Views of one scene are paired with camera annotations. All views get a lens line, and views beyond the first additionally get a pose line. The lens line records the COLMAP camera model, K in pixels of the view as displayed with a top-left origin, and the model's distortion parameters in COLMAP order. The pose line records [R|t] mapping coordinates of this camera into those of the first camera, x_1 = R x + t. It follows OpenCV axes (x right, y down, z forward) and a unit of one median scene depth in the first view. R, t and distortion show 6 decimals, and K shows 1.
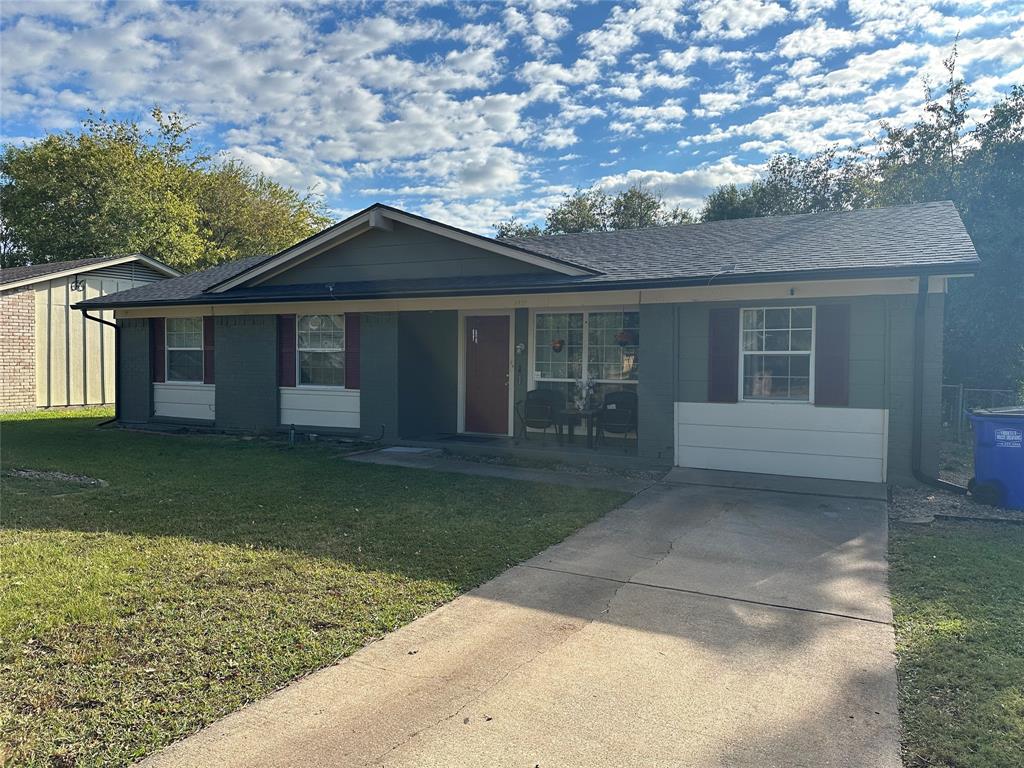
lens RADIAL K [[708.3, 0, 518.1], [0, 708.3, 379.2], [0, 0, 1]] dist [0.107107, -0.146000]
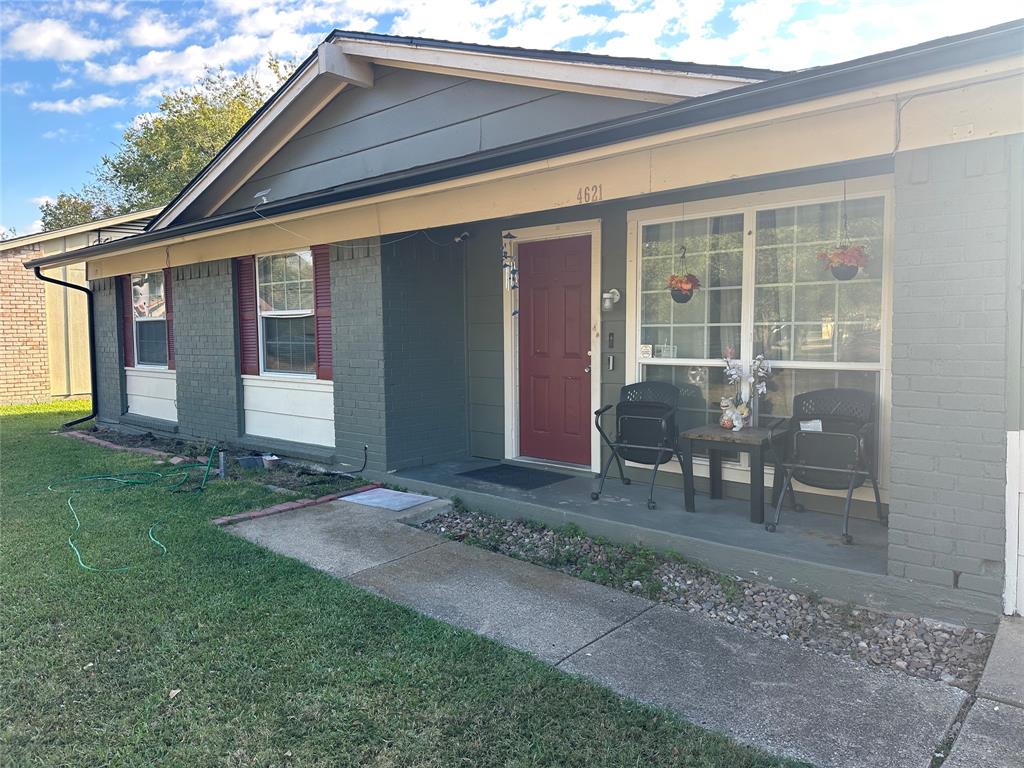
lens RADIAL K [[708.3, 0, 518.1], [0, 708.3, 379.2], [0, 0, 1]] dist [0.107107, -0.146000]
pose [[0.968858, -0.003747, -0.247588, 0.063238], [0.014091, 0.999099, 0.040023, -0.007962], [0.247215, -0.042266, 0.968038, 0.500335]]
